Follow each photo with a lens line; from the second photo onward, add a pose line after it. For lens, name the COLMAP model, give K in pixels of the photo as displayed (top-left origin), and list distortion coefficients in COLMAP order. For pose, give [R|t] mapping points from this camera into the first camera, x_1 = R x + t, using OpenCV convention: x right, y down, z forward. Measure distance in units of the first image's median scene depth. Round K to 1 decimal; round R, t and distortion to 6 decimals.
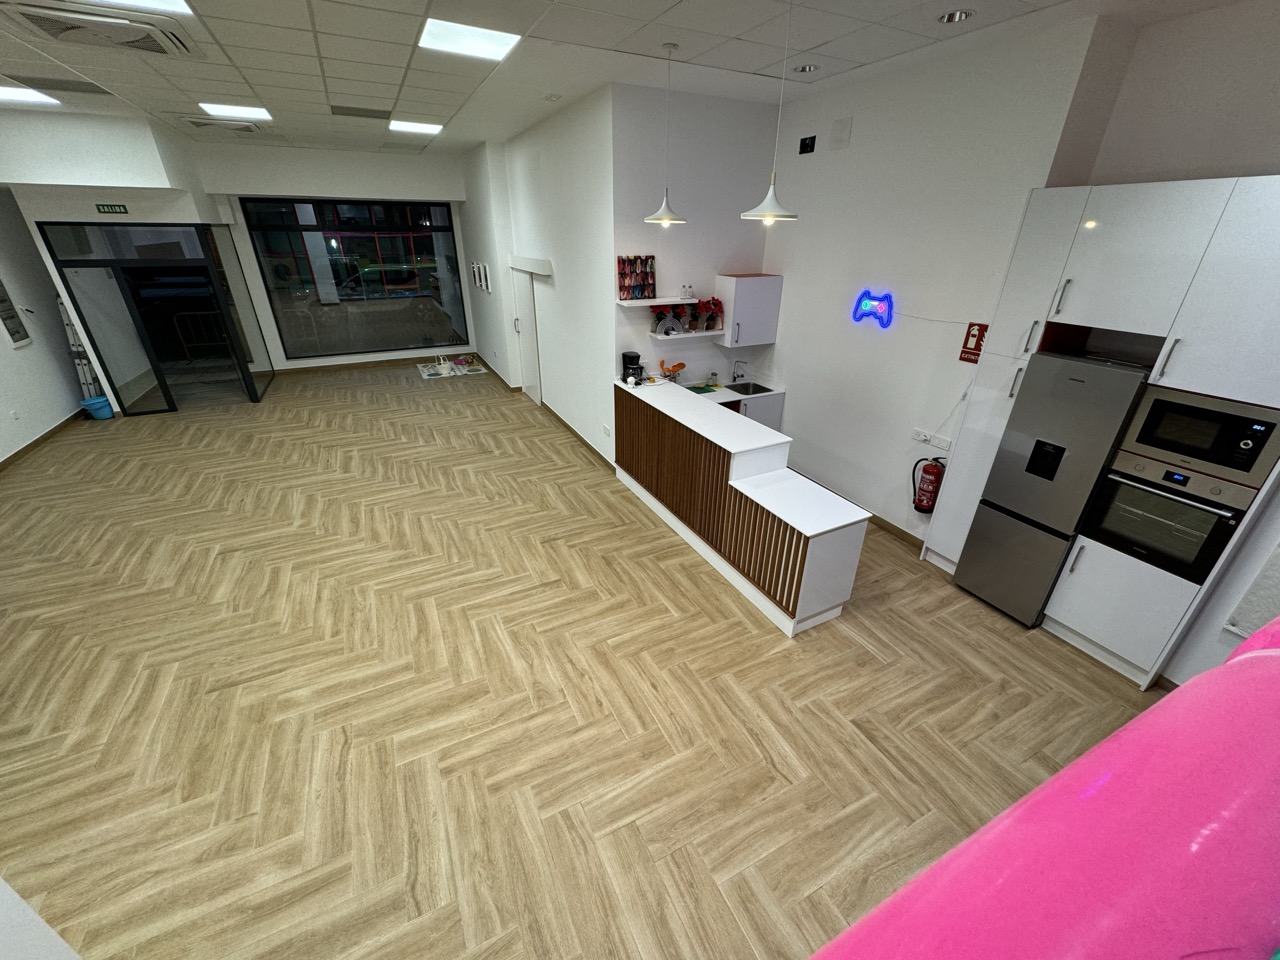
lens RADIAL K [[505.9, 0, 639.7], [0, 505.9, 479.6], [0, 0, 1]] dist [-0.002416, -0.000487]
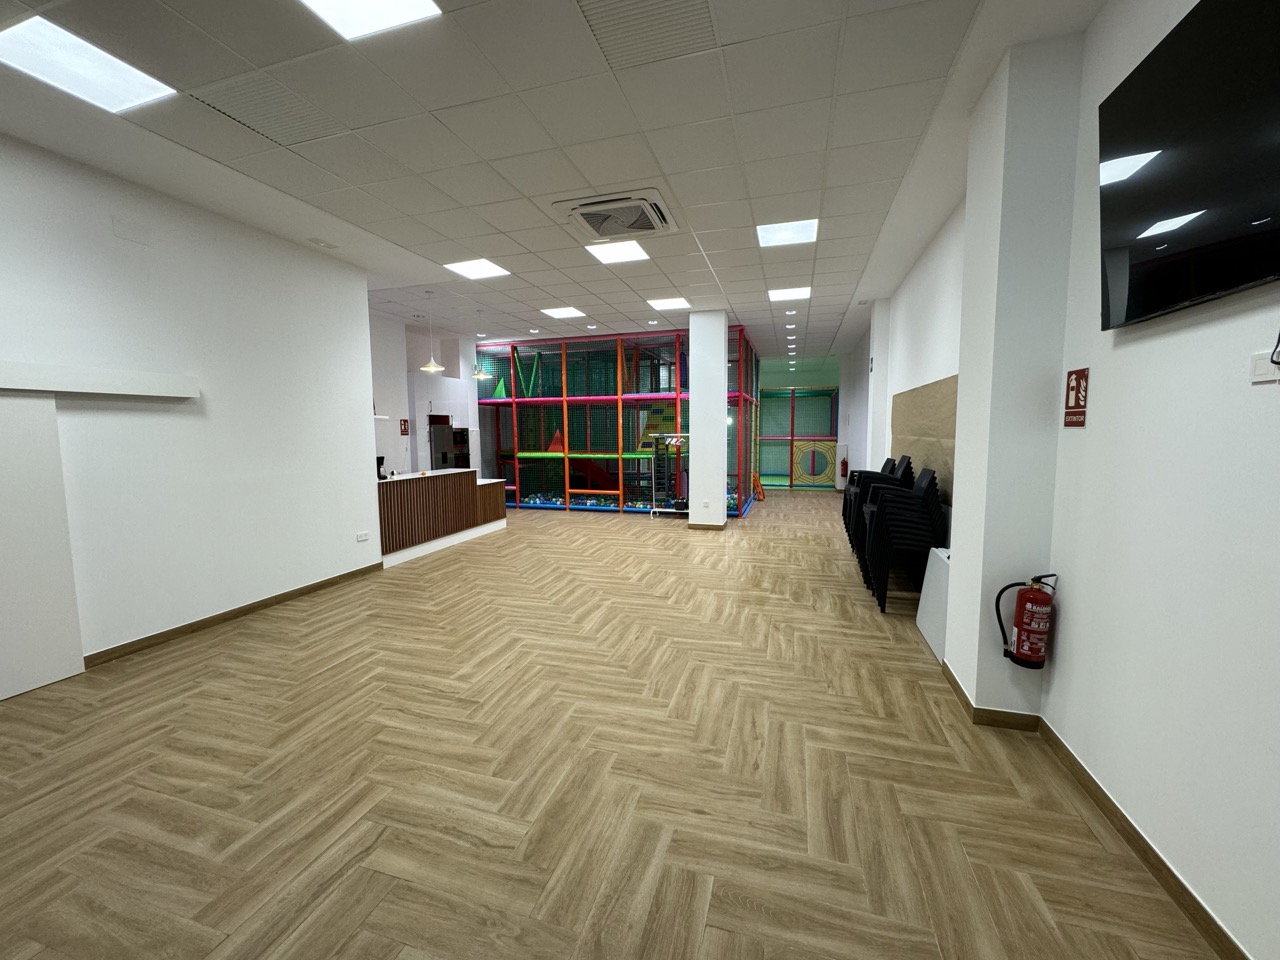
lens RADIAL K [[505.9, 0, 644.3], [0, 505.9, 479.6], [0, 0, 1]] dist [-0.002416, -0.000487]
pose [[-0.727845, -0.067889, 0.682373, -1.522553], [0.304974, 0.859215, 0.410780, -0.575594], [-0.614192, 0.507090, -0.604671, 1.551780]]
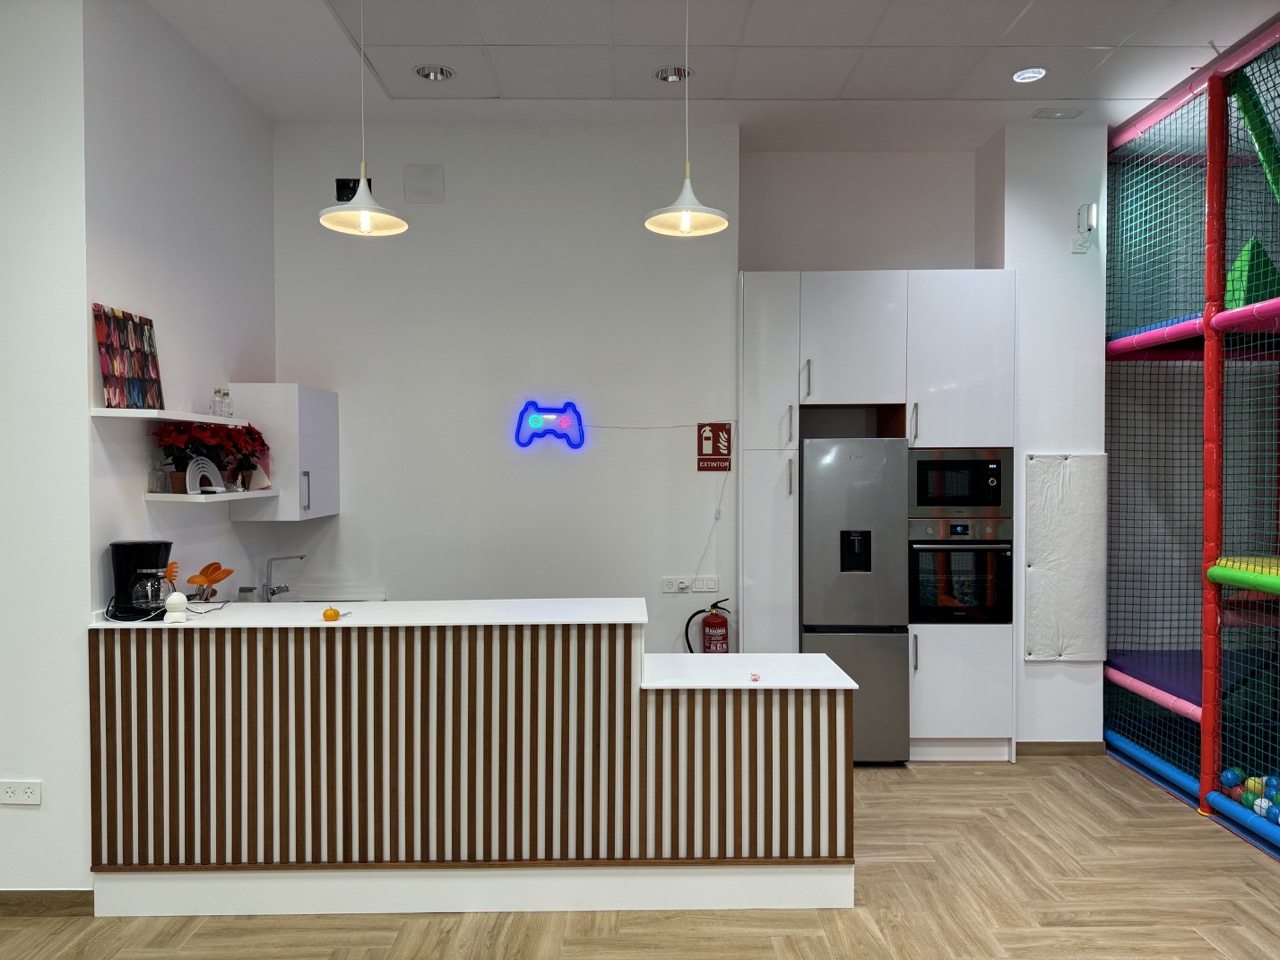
lens RADIAL K [[898.6, 0, 641.7], [0, 898.6, 479.0], [0, 0, 1]] dist [0.027858, -0.028157]
pose [[0.438848, -0.022159, 0.898288, -0.524169], [0.402194, 0.898807, -0.174315, -0.021331], [-0.803525, 0.437784, 0.403352, 0.449784]]
